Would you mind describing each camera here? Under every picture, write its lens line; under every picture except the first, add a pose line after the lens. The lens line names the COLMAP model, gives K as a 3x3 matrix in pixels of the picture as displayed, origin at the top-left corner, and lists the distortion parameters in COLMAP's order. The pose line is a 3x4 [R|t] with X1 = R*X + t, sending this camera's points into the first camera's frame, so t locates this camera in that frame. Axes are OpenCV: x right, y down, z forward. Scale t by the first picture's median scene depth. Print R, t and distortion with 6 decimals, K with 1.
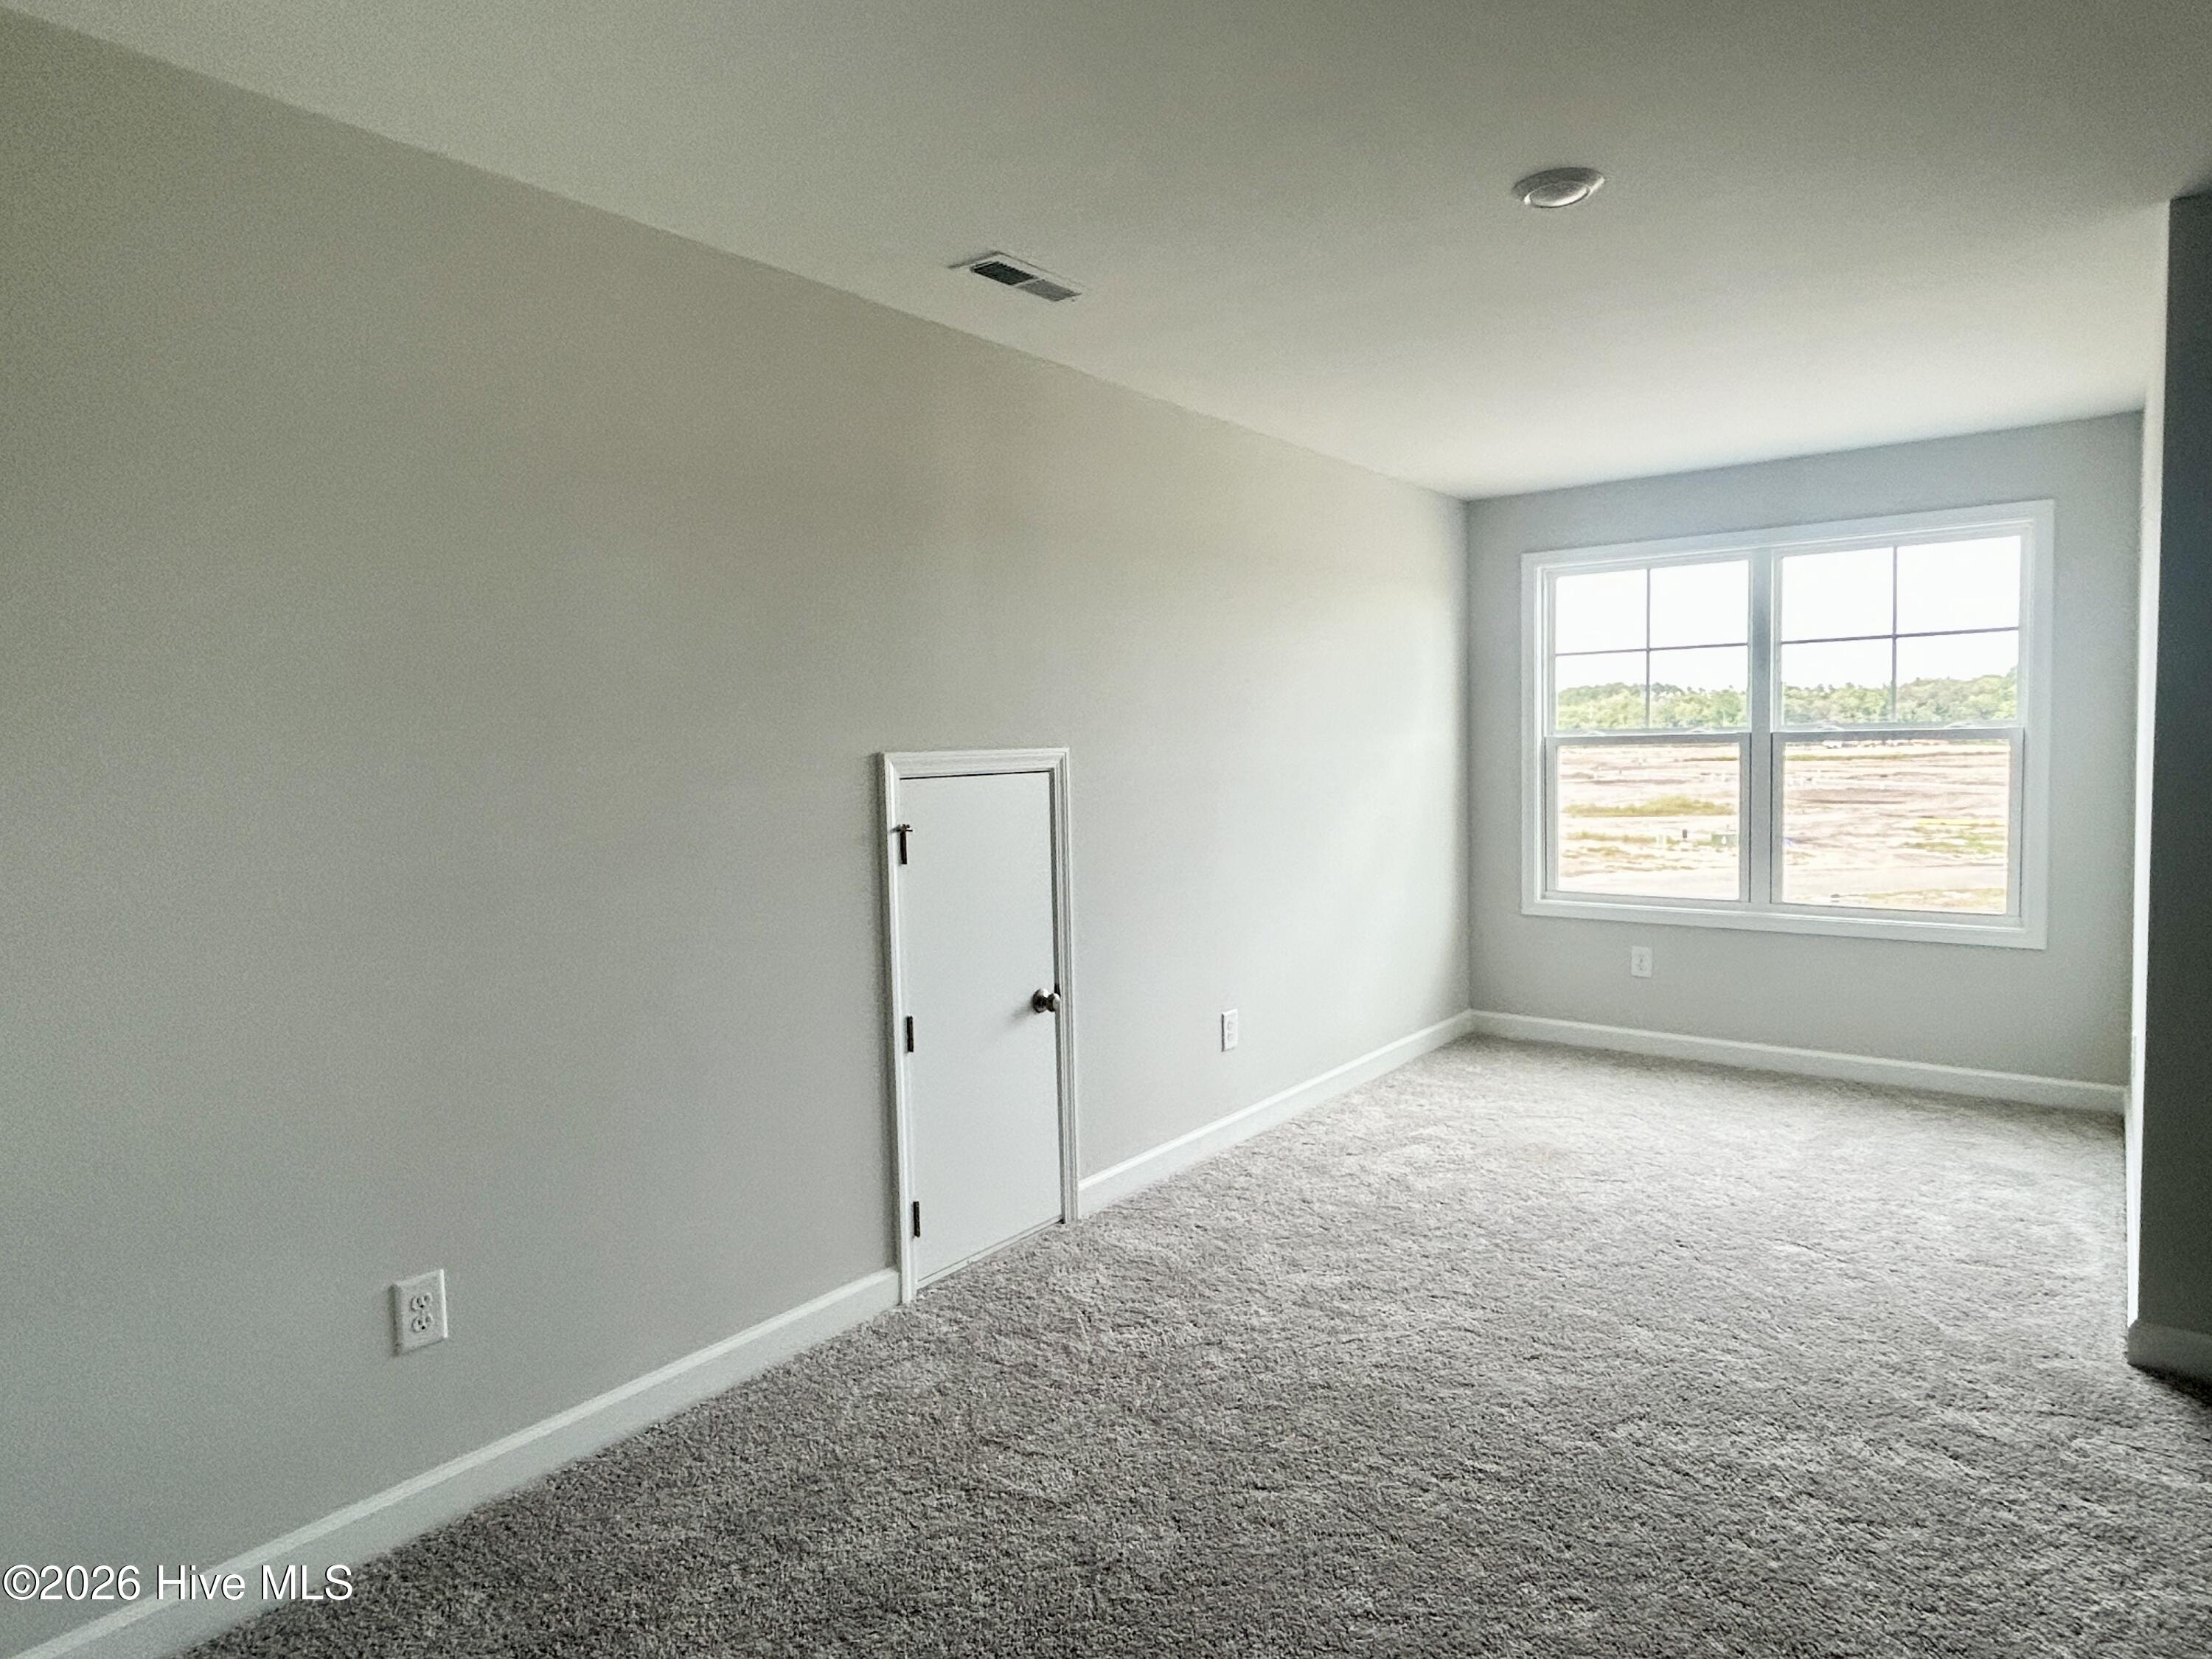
lens RADIAL K [[1293.2, 0, 1106.0], [0, 1293.2, 829.5], [0, 0, 1]] dist [-0.003106, -0.000463]
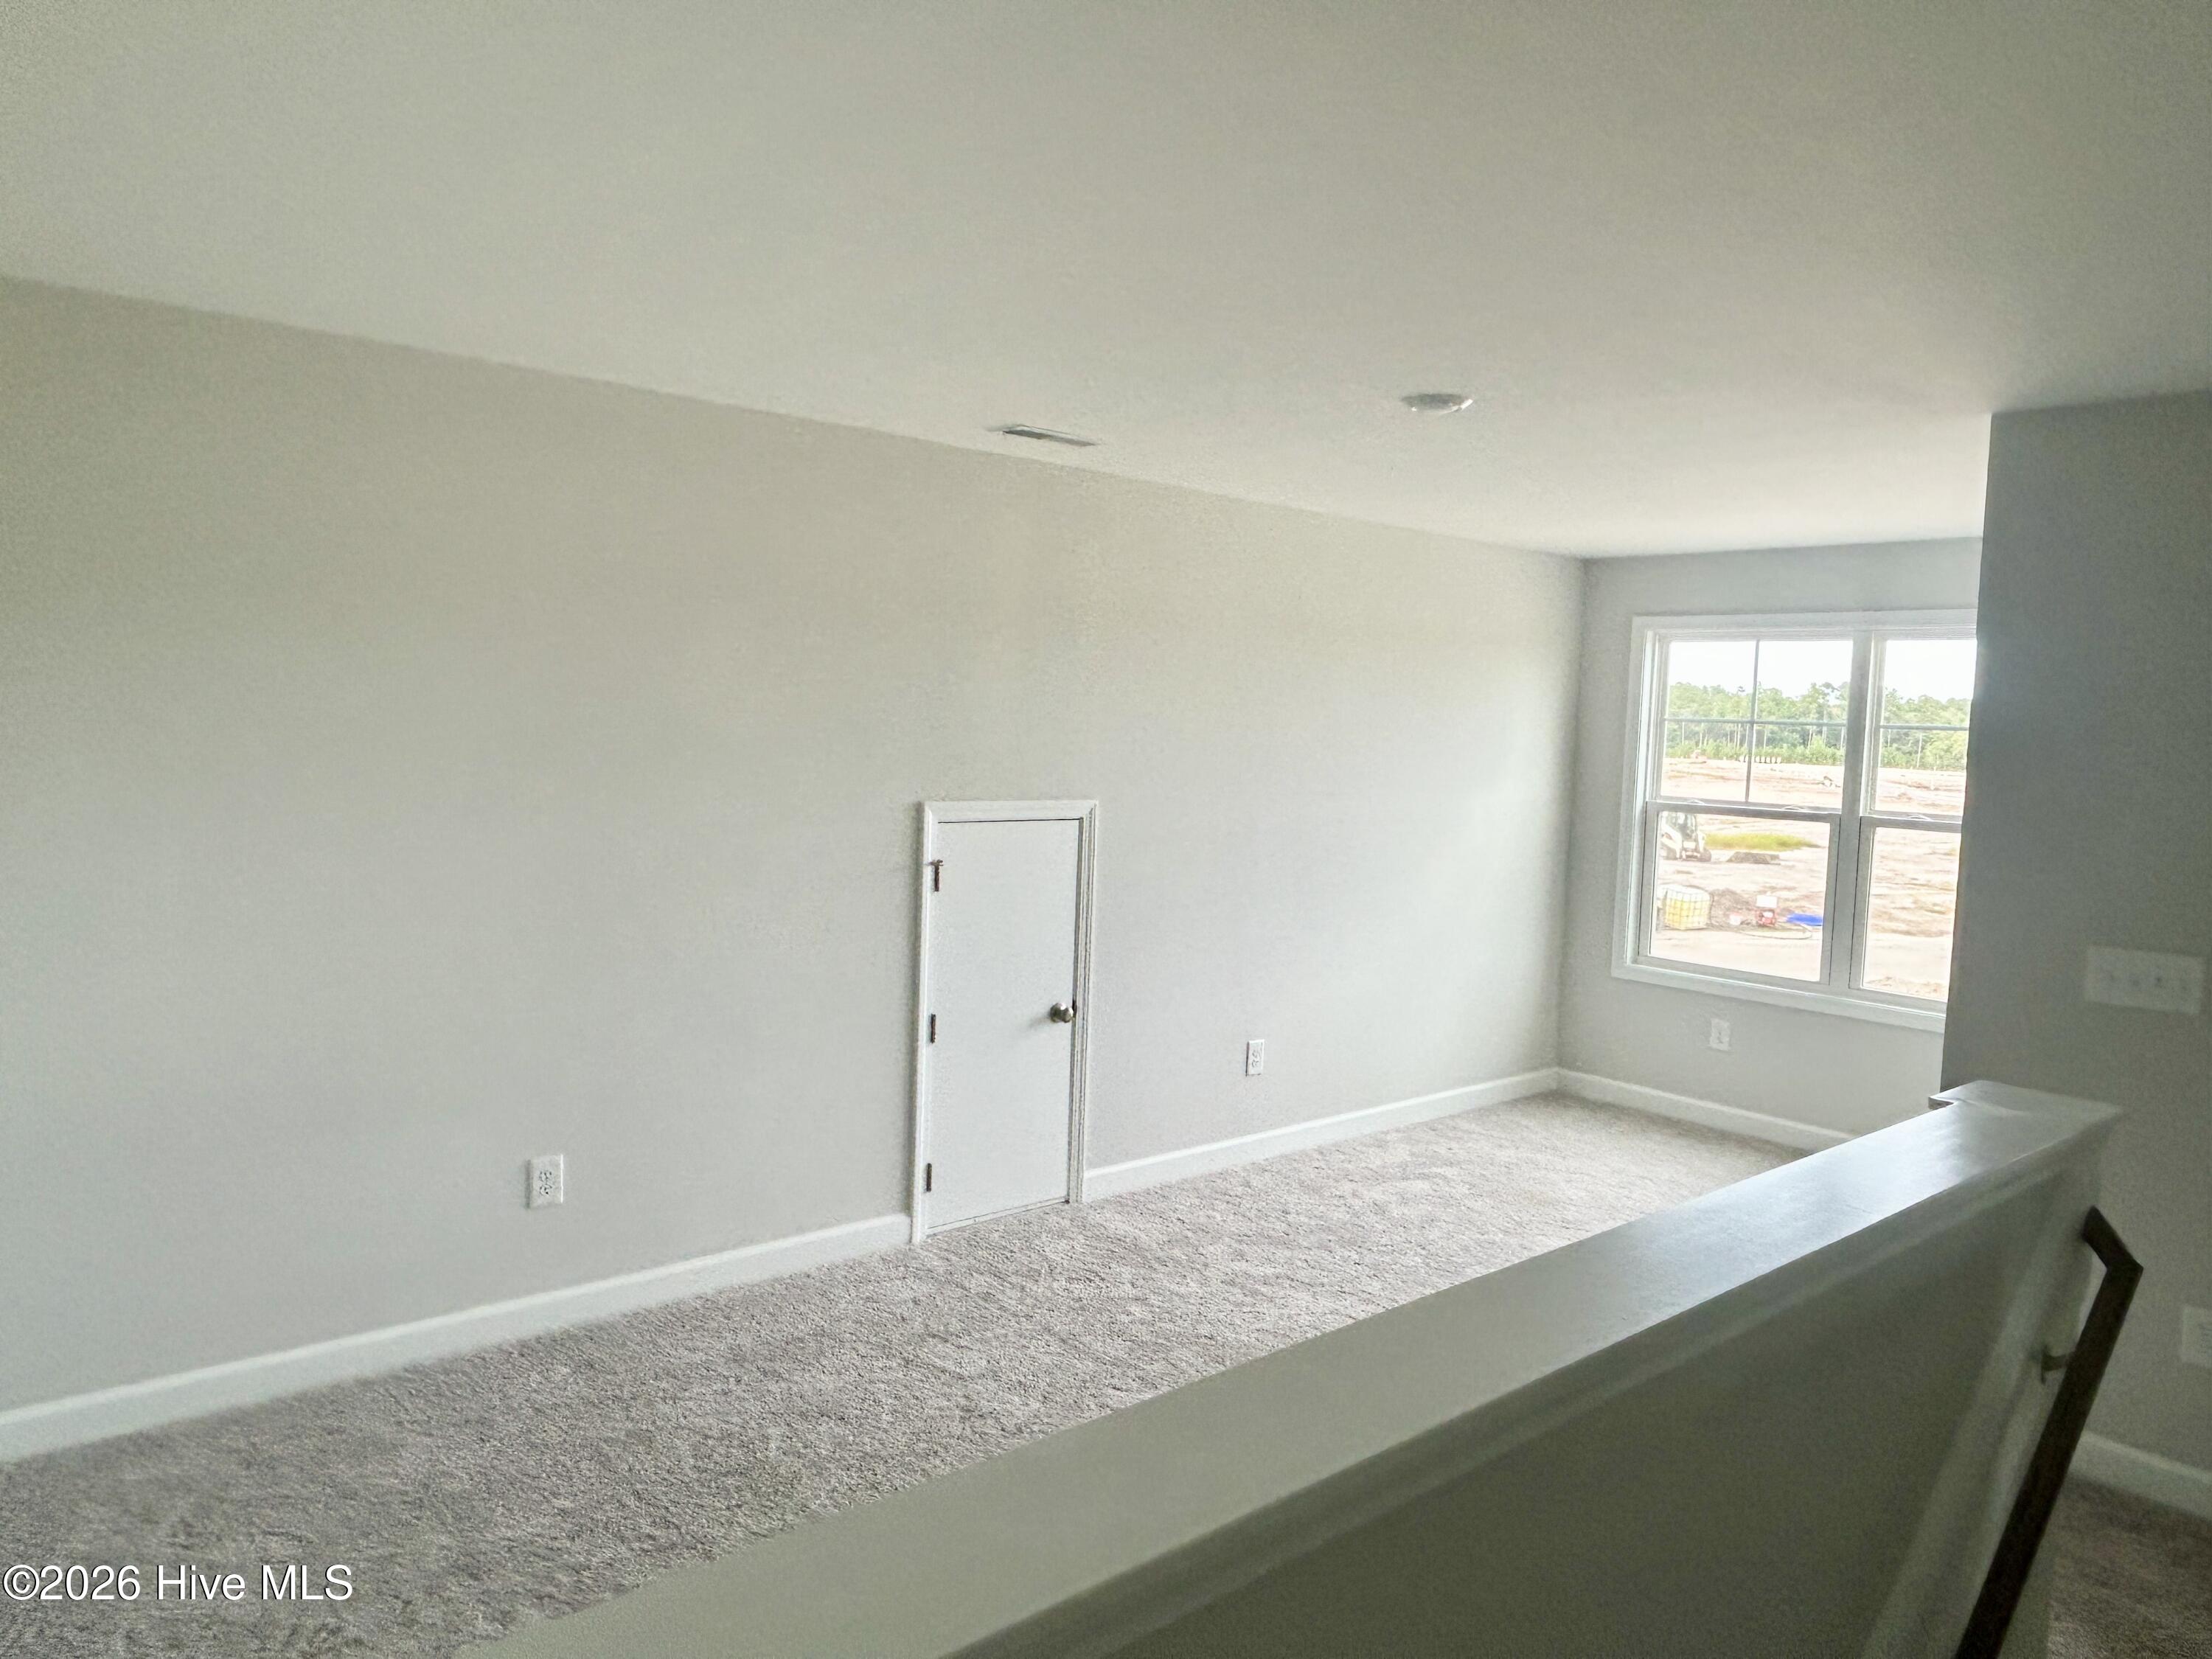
lens RADIAL K [[1510.6, 0, 1106.0], [0, 1510.6, 829.5], [0, 0, 1]] dist [0.006399, -0.000873]
pose [[0.980947, 0.072640, -0.180187, 0.229443], [-0.071760, 0.997357, 0.011407, -0.053420], [0.180539, 0.001740, 0.983566, -0.351850]]
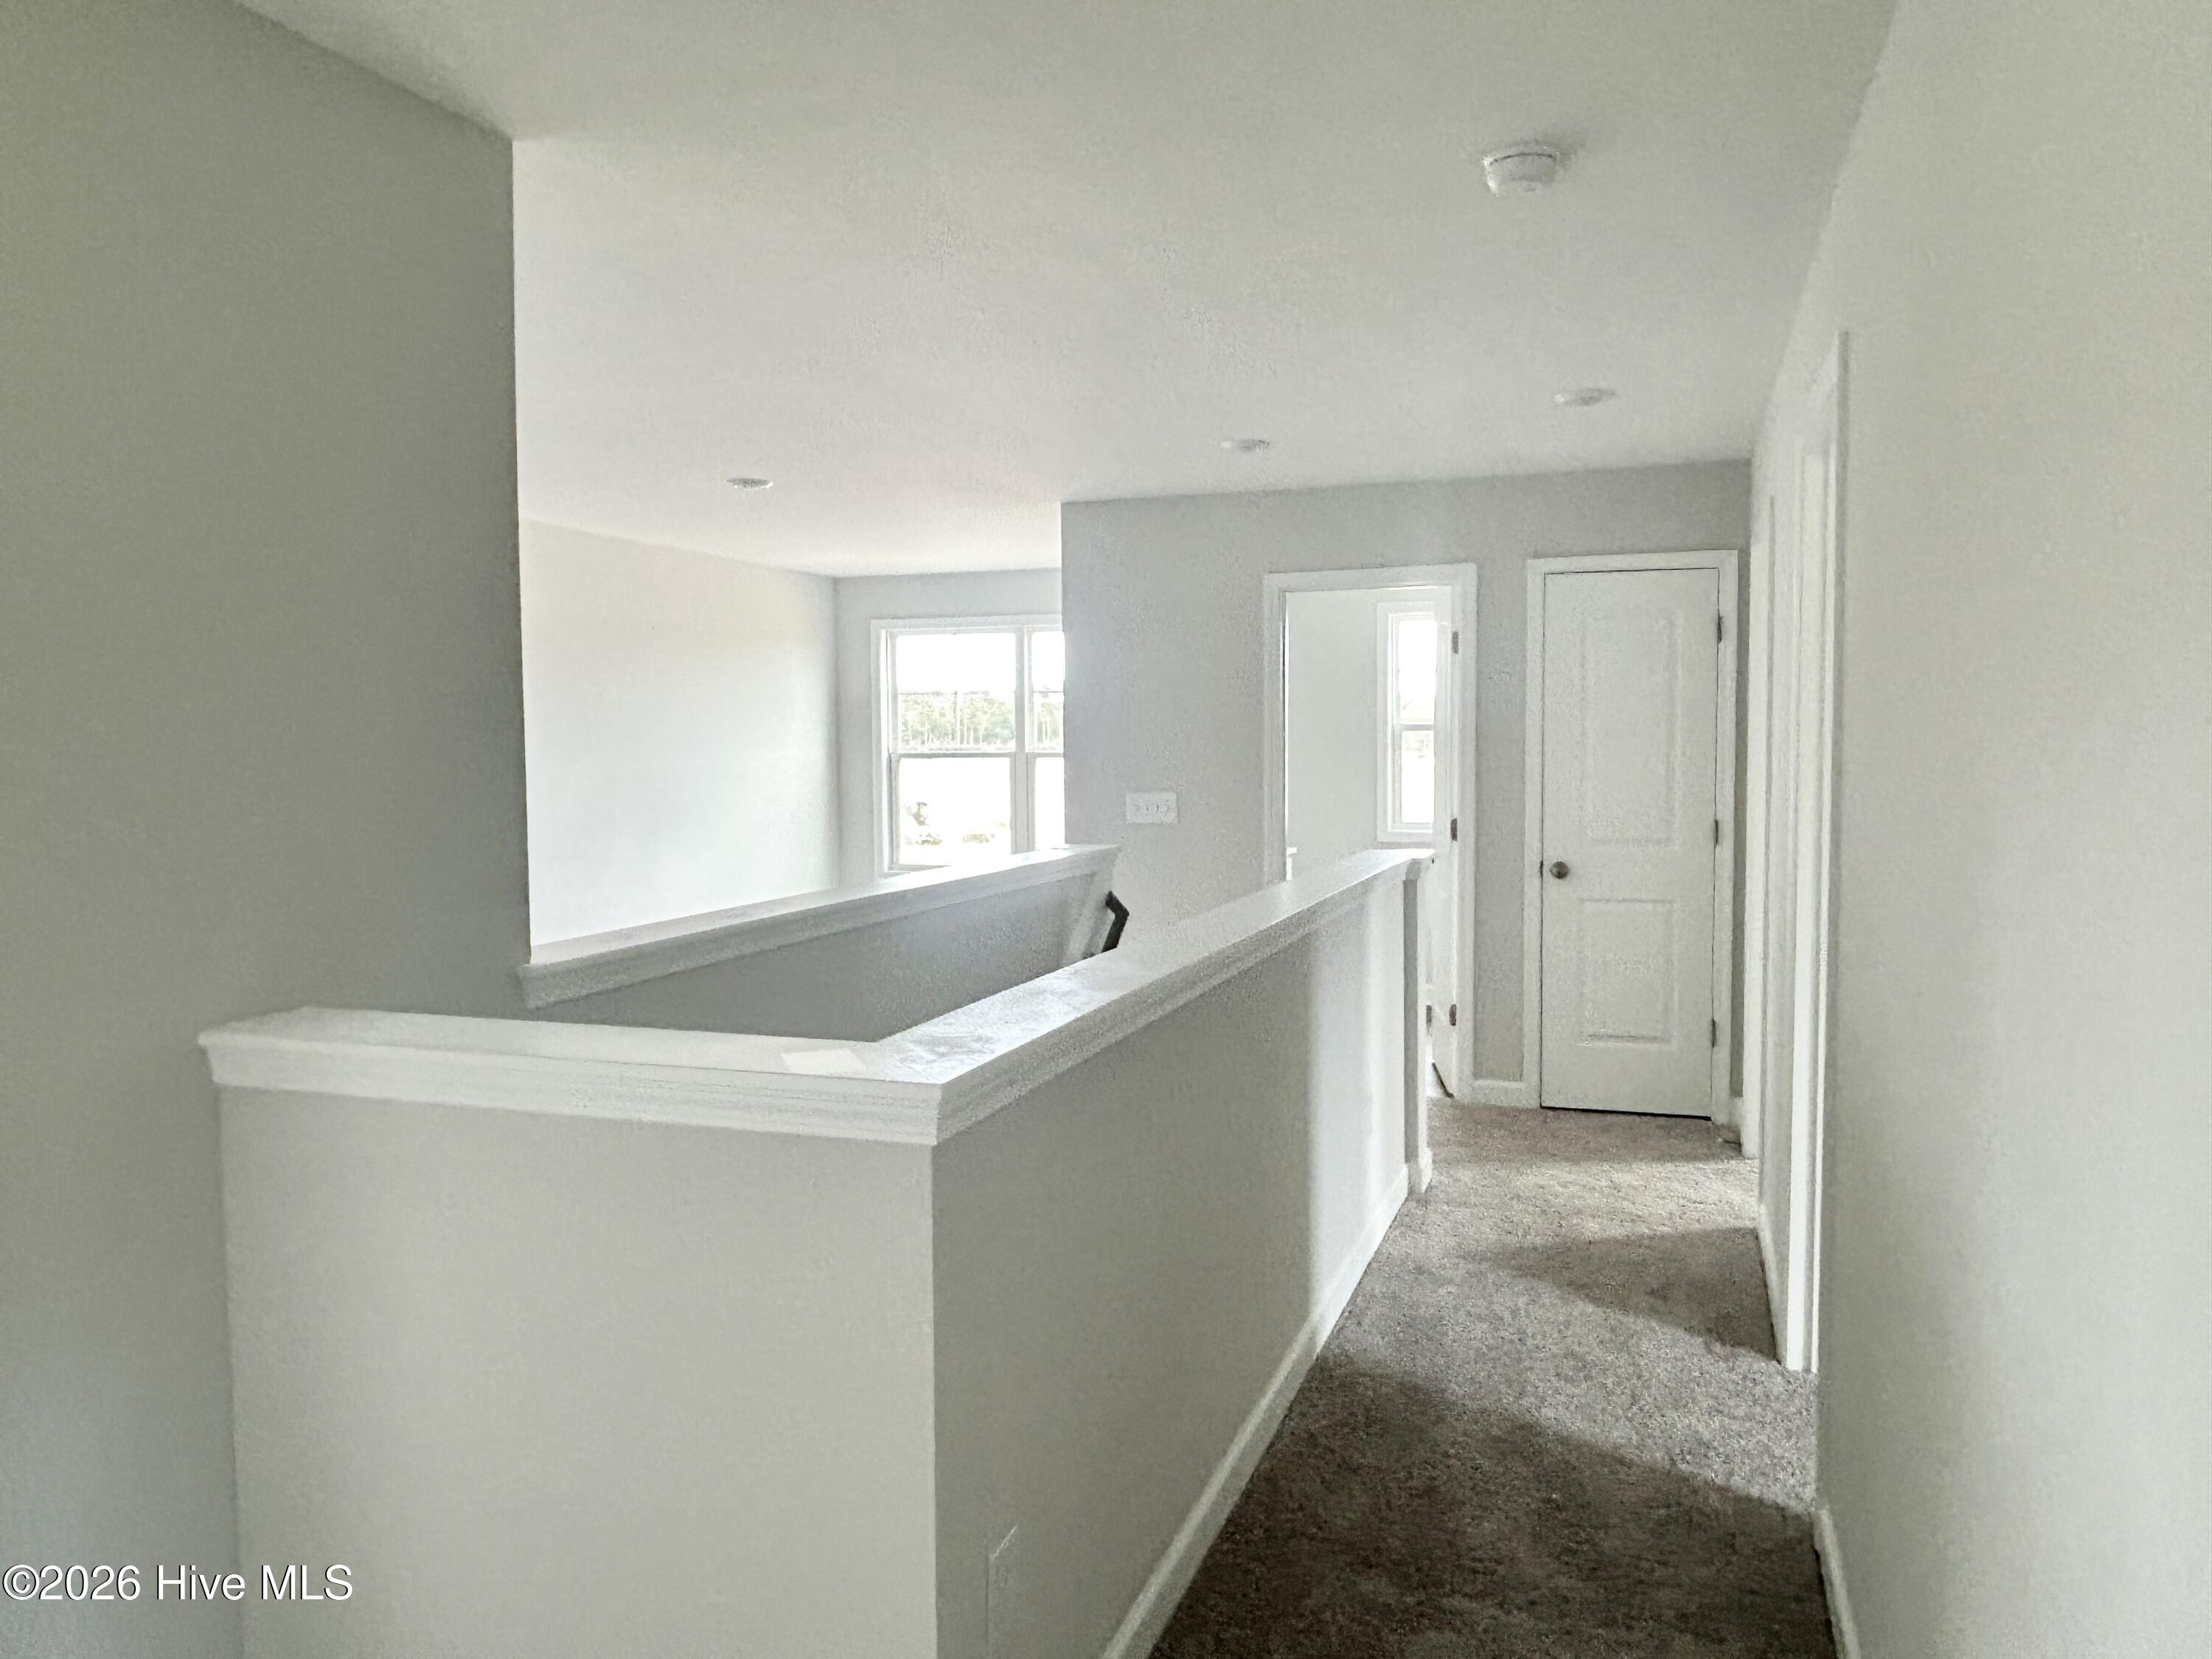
lens RADIAL K [[1510.6, 0, 1106.0], [0, 1510.6, 829.5], [0, 0, 1]] dist [0.006399, -0.000873]
pose [[0.953758, -0.002477, 0.300565, 0.117883], [0.007078, 0.999874, -0.014217, 0.058491], [-0.300491, 0.015687, 0.953656, -0.987147]]
